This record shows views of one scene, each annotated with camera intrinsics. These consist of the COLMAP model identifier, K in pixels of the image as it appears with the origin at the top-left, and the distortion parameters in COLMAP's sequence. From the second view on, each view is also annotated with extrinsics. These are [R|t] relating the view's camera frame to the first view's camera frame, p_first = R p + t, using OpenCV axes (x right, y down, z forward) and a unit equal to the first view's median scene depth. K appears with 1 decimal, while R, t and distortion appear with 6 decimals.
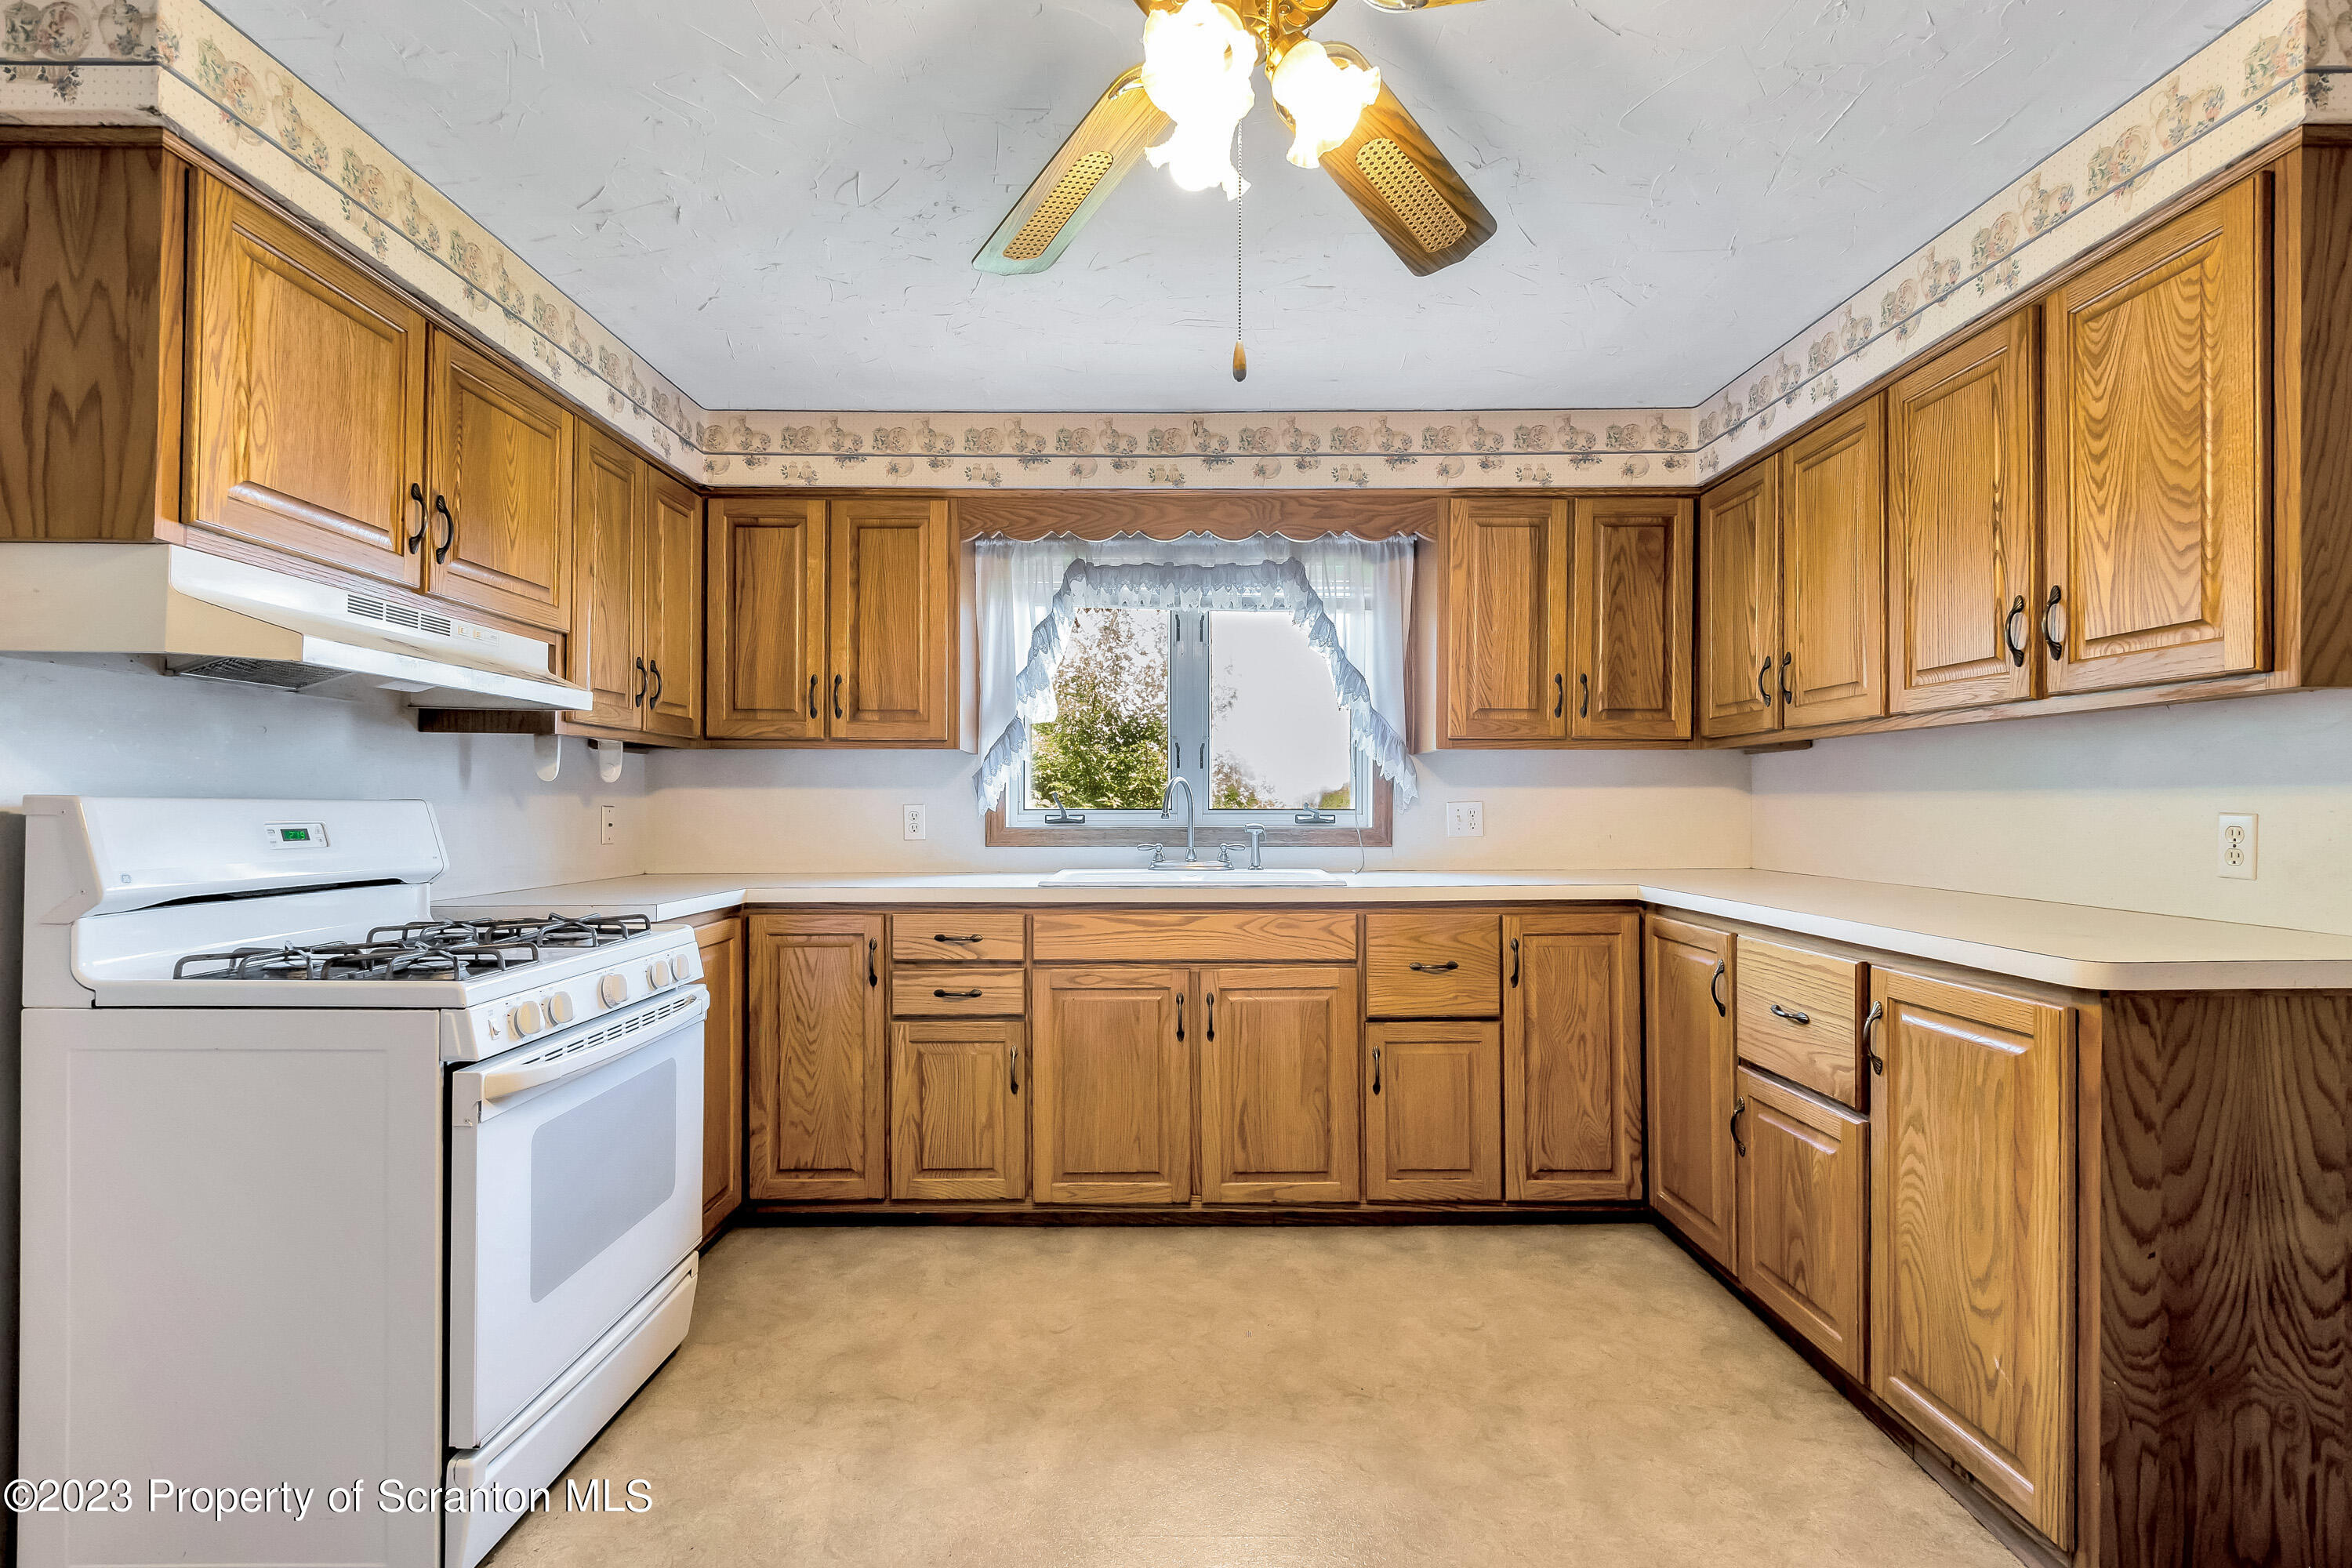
lens RADIAL K [[1068.7, 0, 1173.5], [0, 1068.7, 795.4], [0, 0, 1]] dist [0.001576, -0.004571]
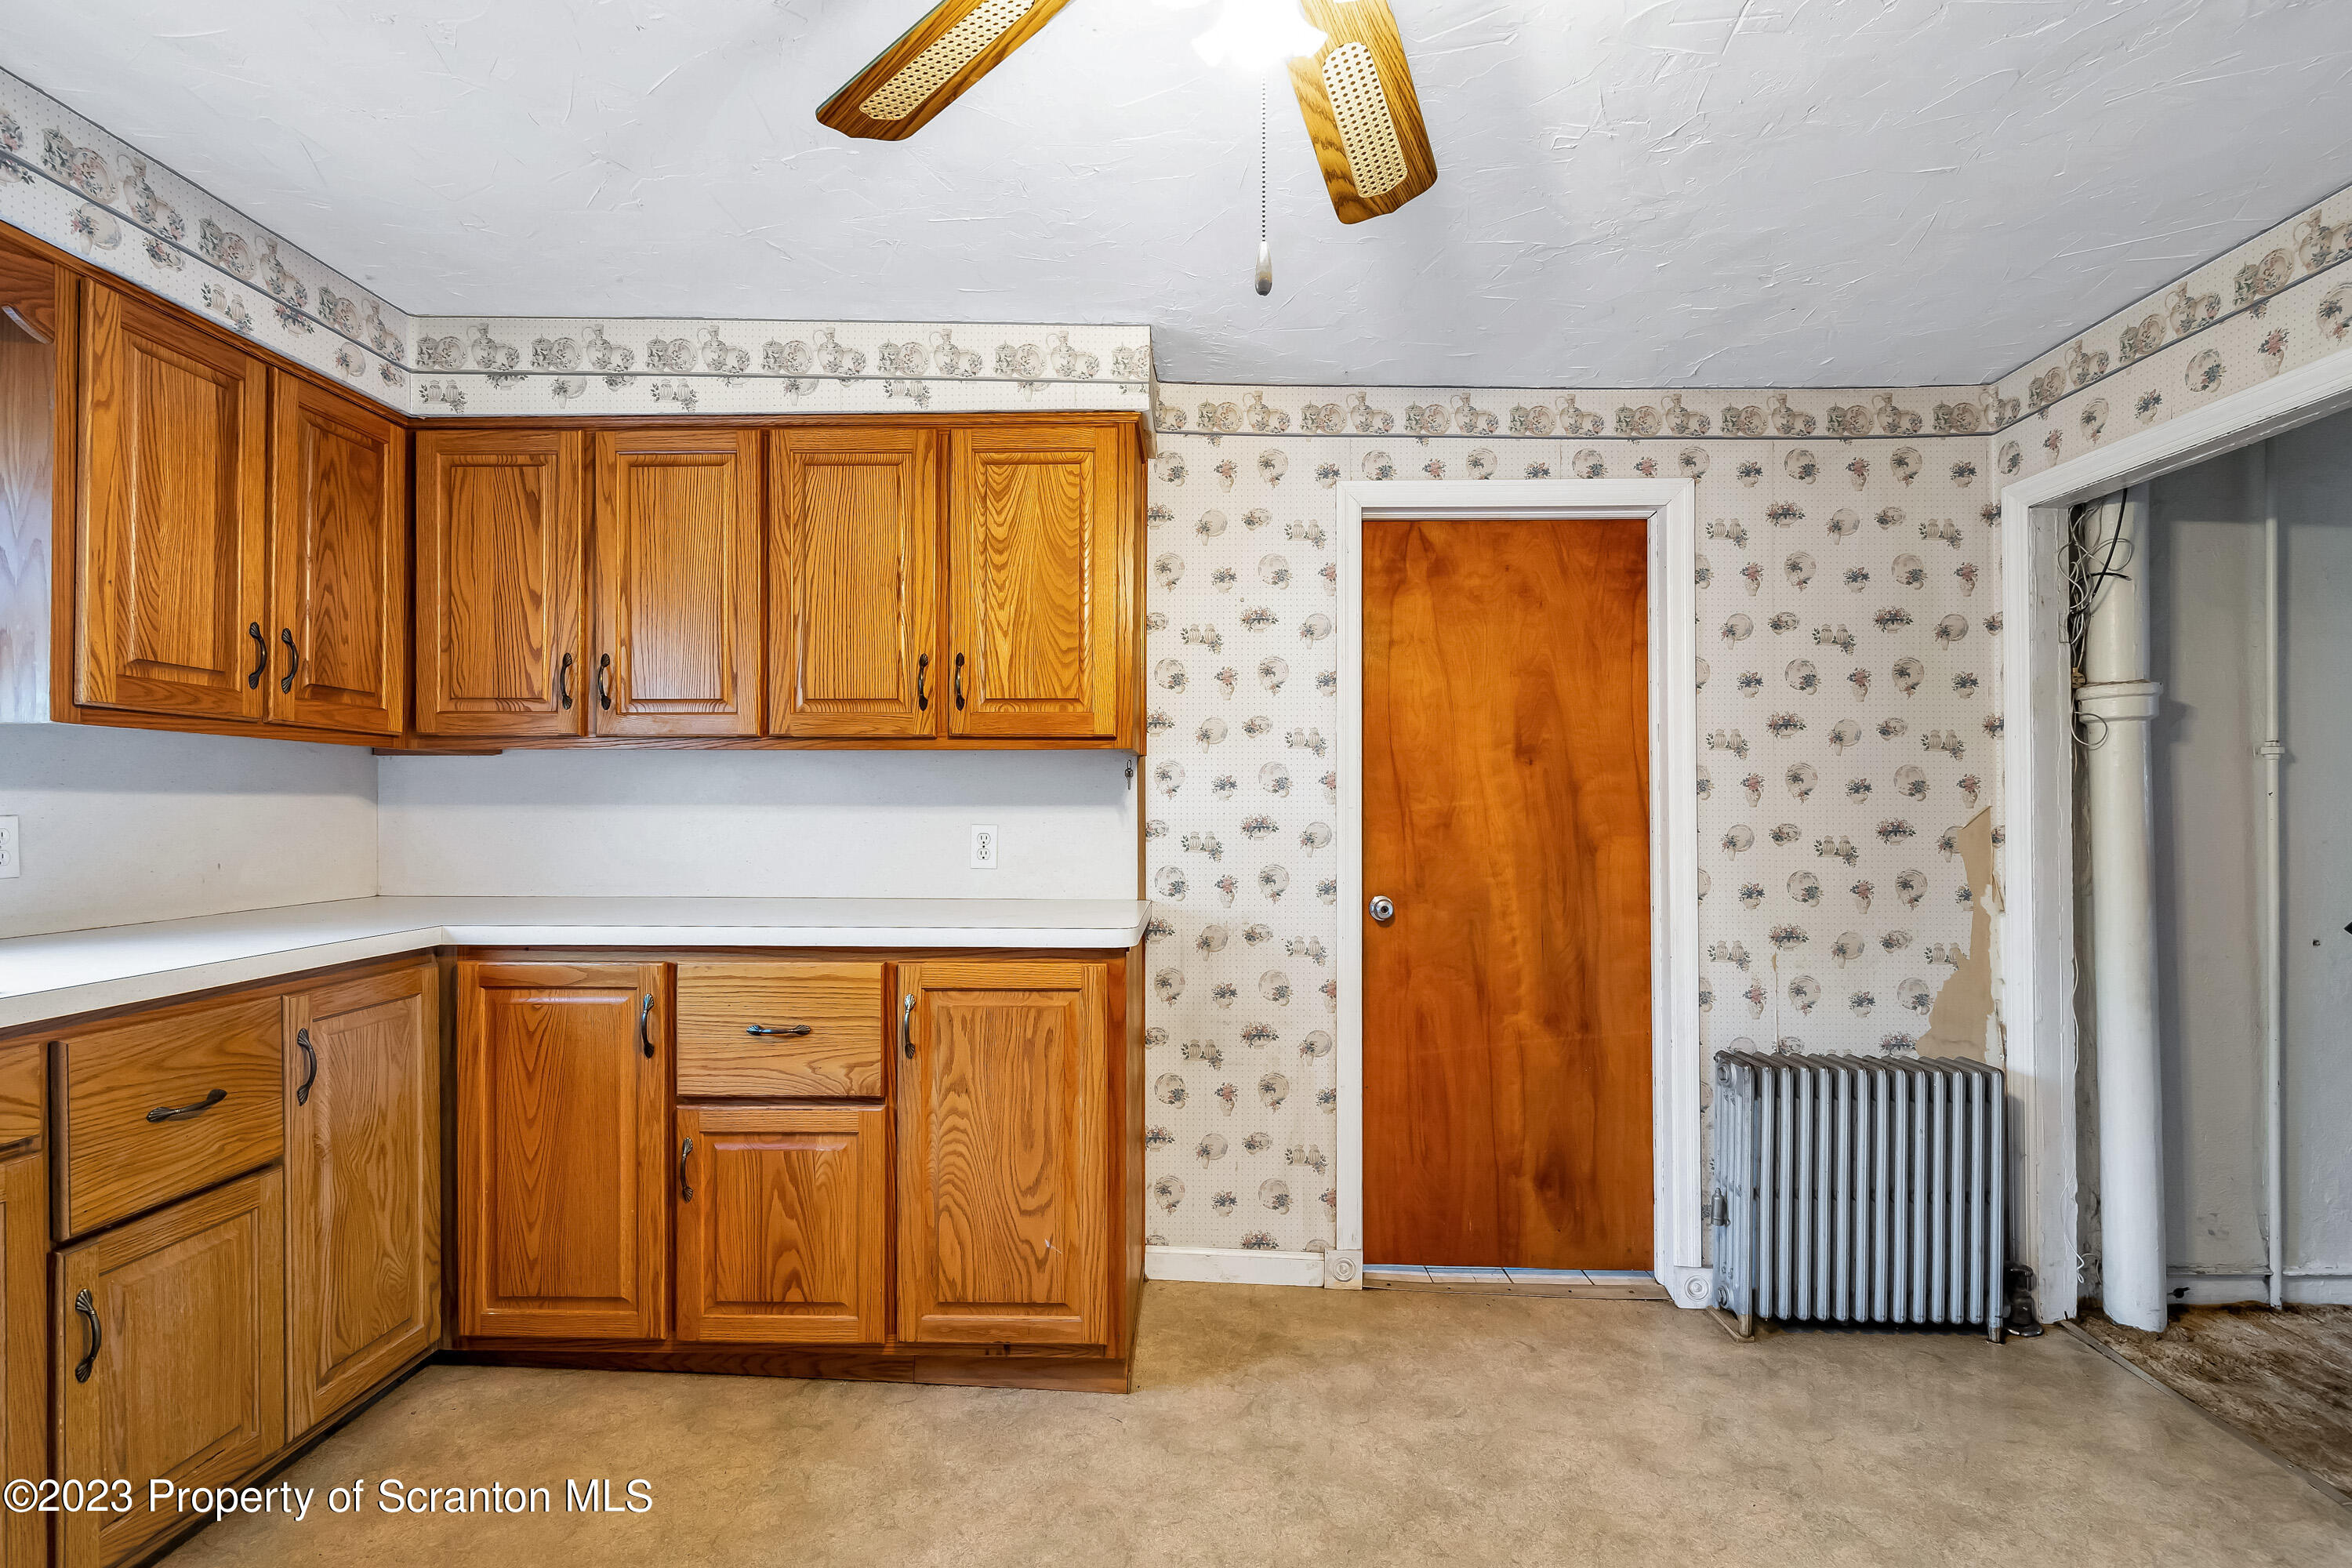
lens RADIAL K [[1068.7, 0, 1176.3], [0, 1068.7, 802.0], [0, 0, 1]] dist [0.001576, -0.004571]
pose [[0.032586, 0.007402, 0.999442, -0.375411], [-0.009886, 0.999926, -0.007083, -0.005280], [-0.999420, -0.009650, 0.032657, 0.544905]]
